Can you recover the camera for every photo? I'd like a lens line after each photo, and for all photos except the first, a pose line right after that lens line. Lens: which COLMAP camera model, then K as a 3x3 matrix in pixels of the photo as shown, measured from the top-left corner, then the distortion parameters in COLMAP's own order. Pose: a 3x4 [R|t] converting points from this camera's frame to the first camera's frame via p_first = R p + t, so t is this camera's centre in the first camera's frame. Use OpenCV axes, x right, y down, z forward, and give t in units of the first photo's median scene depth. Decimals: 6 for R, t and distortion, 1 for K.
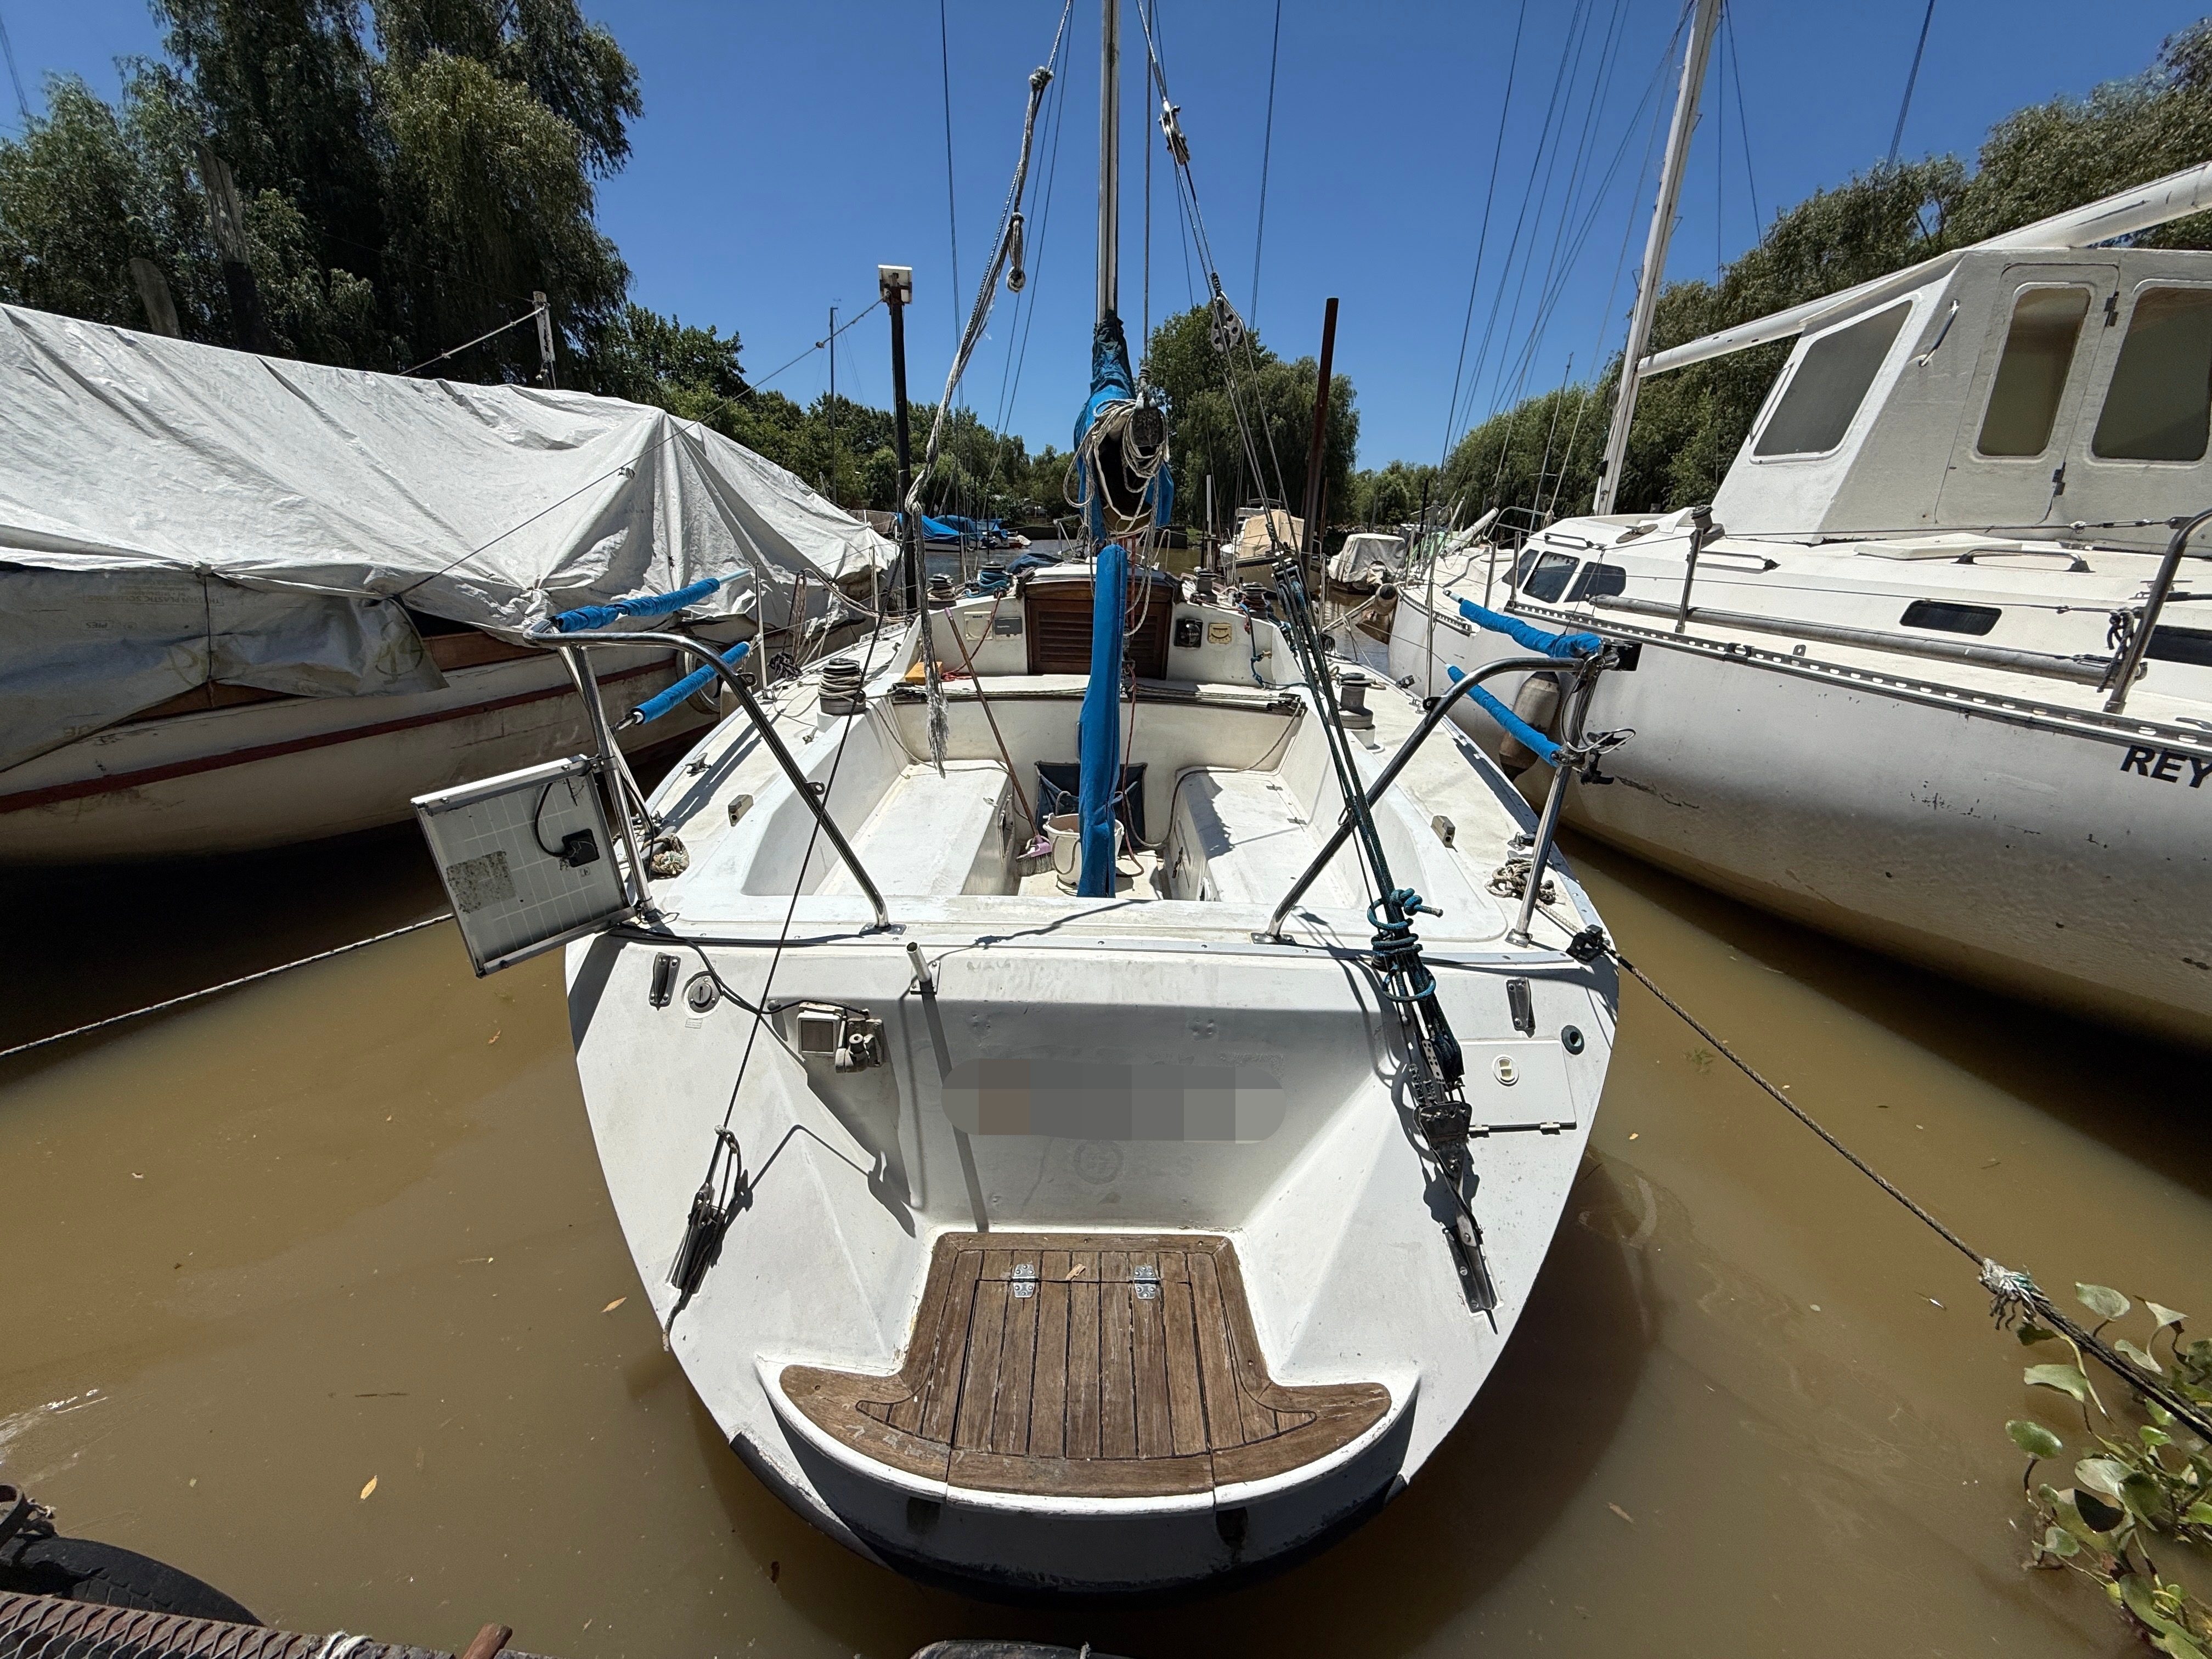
lens RADIAL K [[886.0, 0, 1104.1], [0, 886.0, 833.2], [0, 0, 1]] dist [-0.002179, 0.000689]
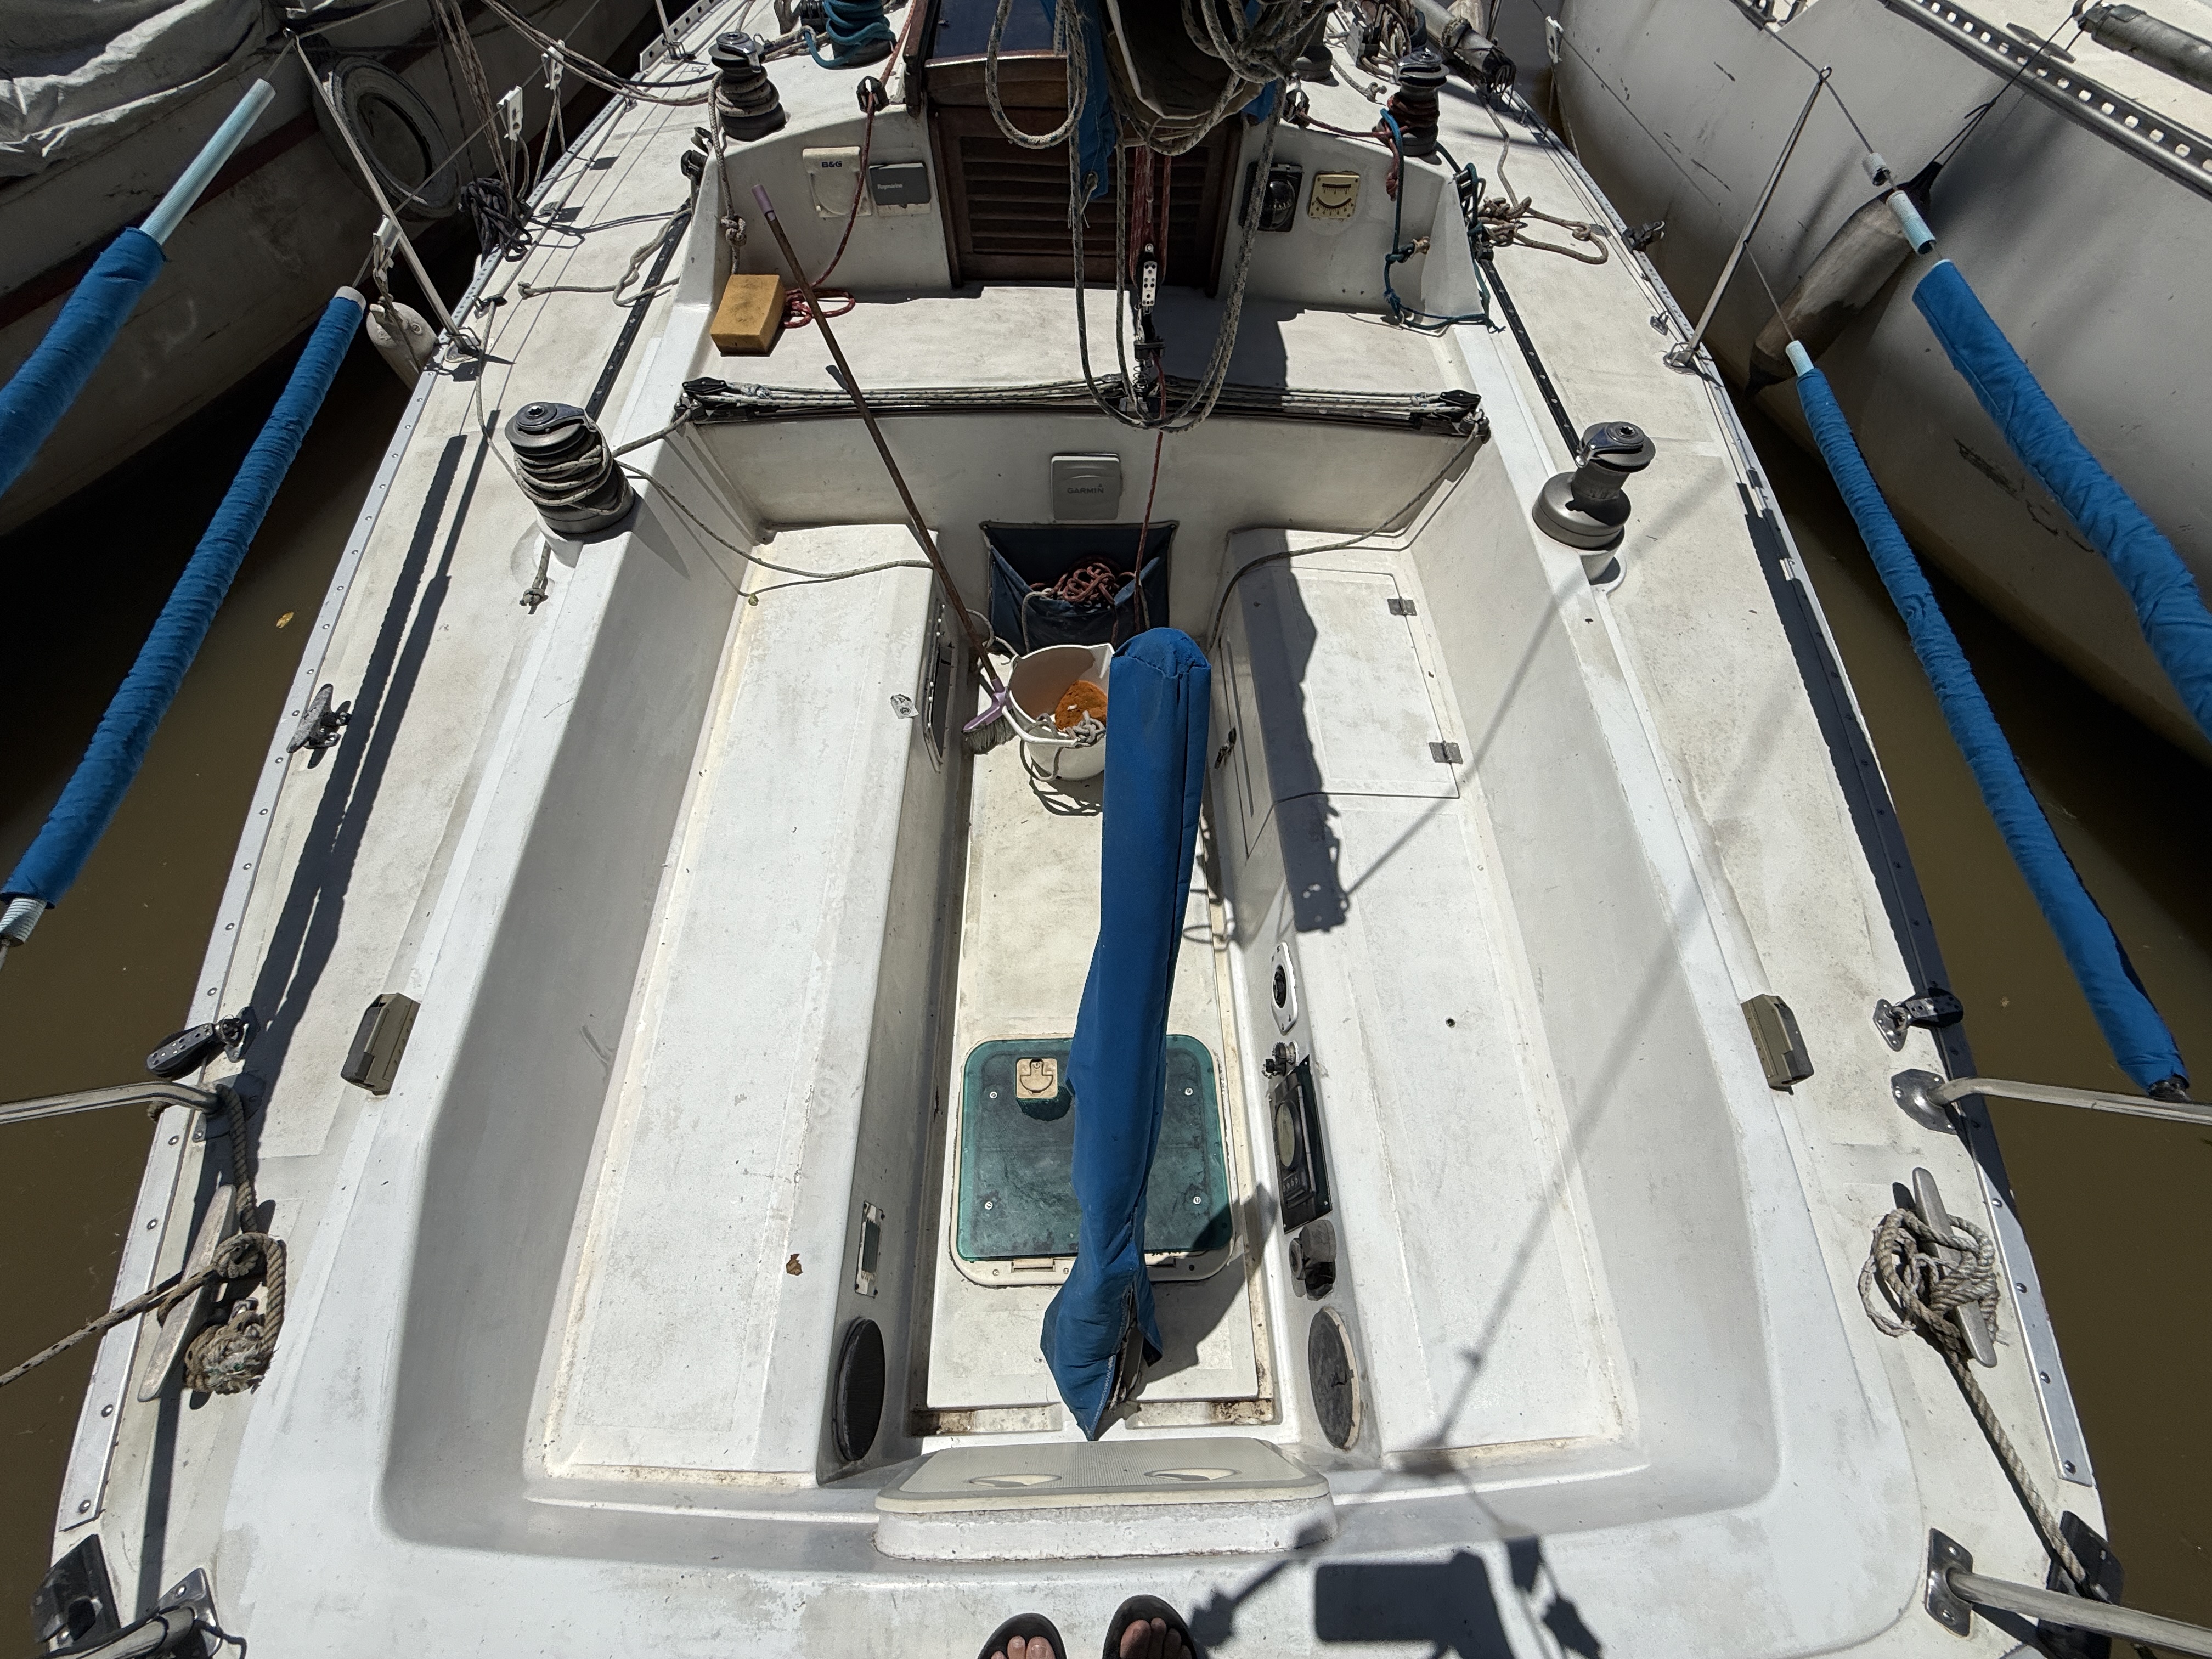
lens RADIAL K [[886.0, 0, 1104.1], [0, 886.0, 833.2], [0, 0, 1]] dist [-0.002179, 0.000689]
pose [[0.999924, -0.012359, 0.000458, -0.001682], [0.009545, 0.794736, 0.606881, -0.216812], [-0.007864, -0.606830, 0.794793, 0.354648]]
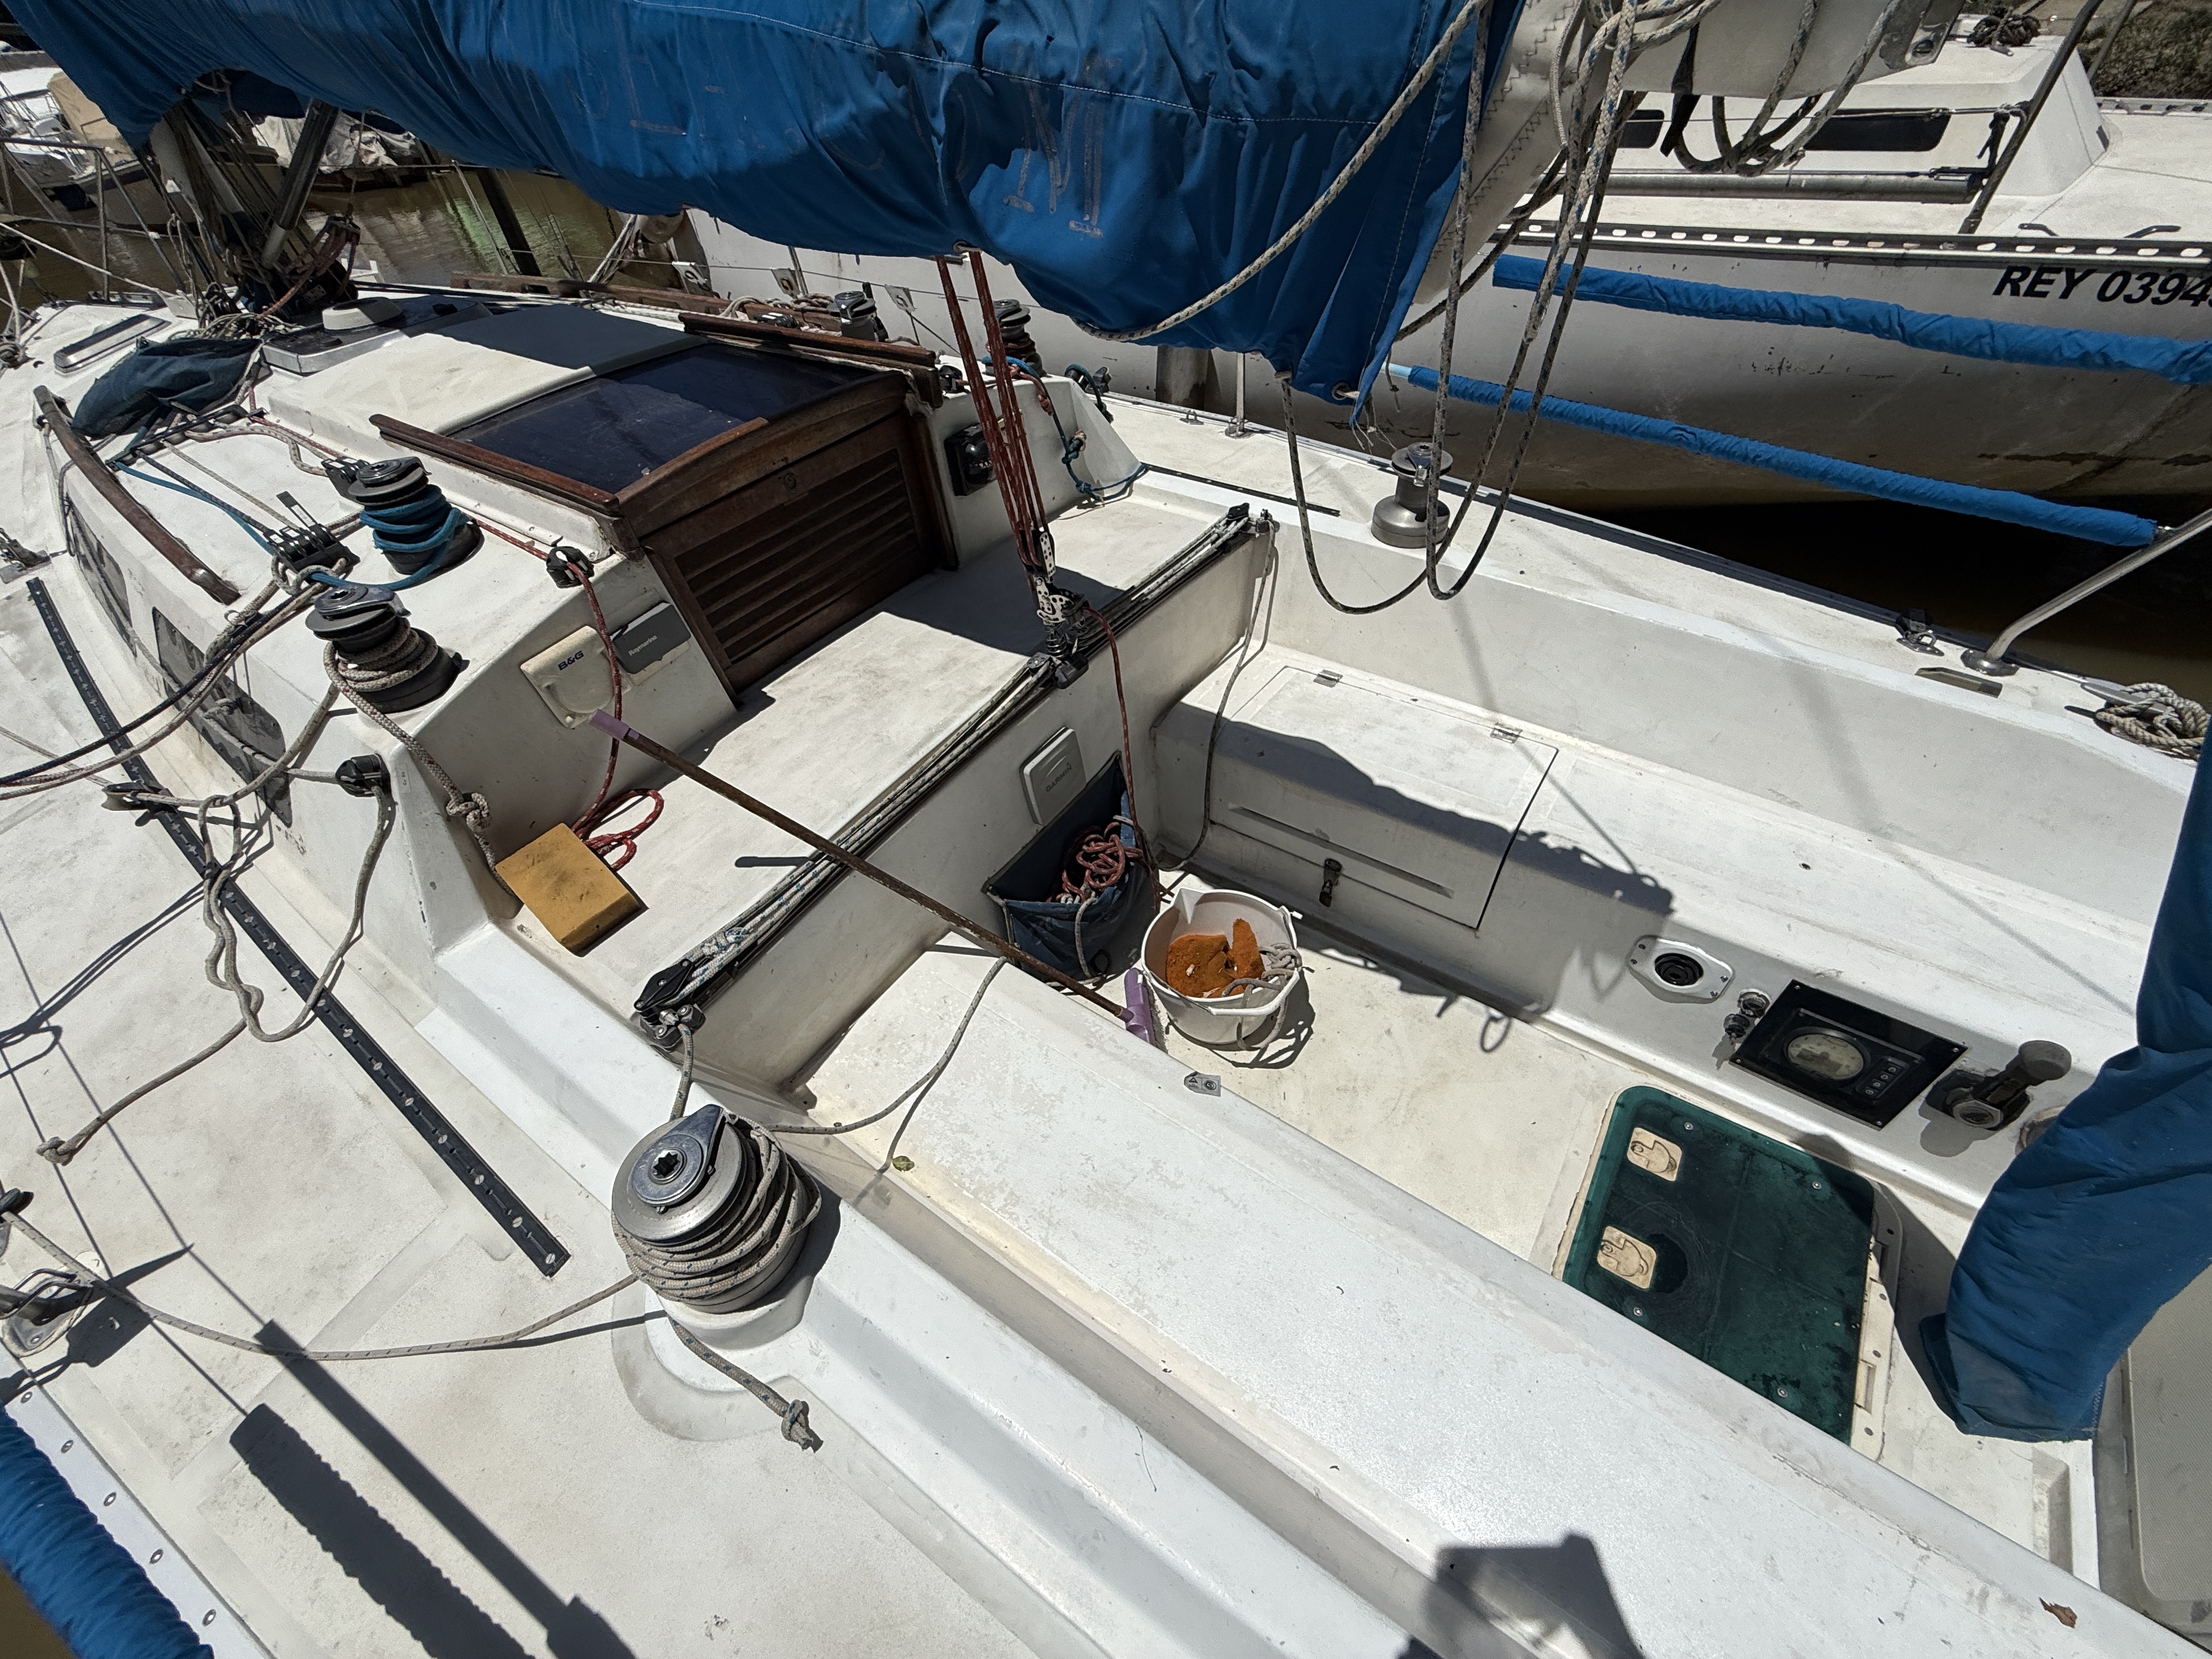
lens RADIAL K [[874.1, 0, 1102.0], [0, 874.1, 831.4], [0, 0, 1]] dist [-0.001324, 0.000320]
pose [[0.582422, -0.620256, 0.525421, -0.218969], [0.351251, 0.774936, 0.525450, -0.264702], [-0.733081, -0.121479, 0.669205, 0.537835]]
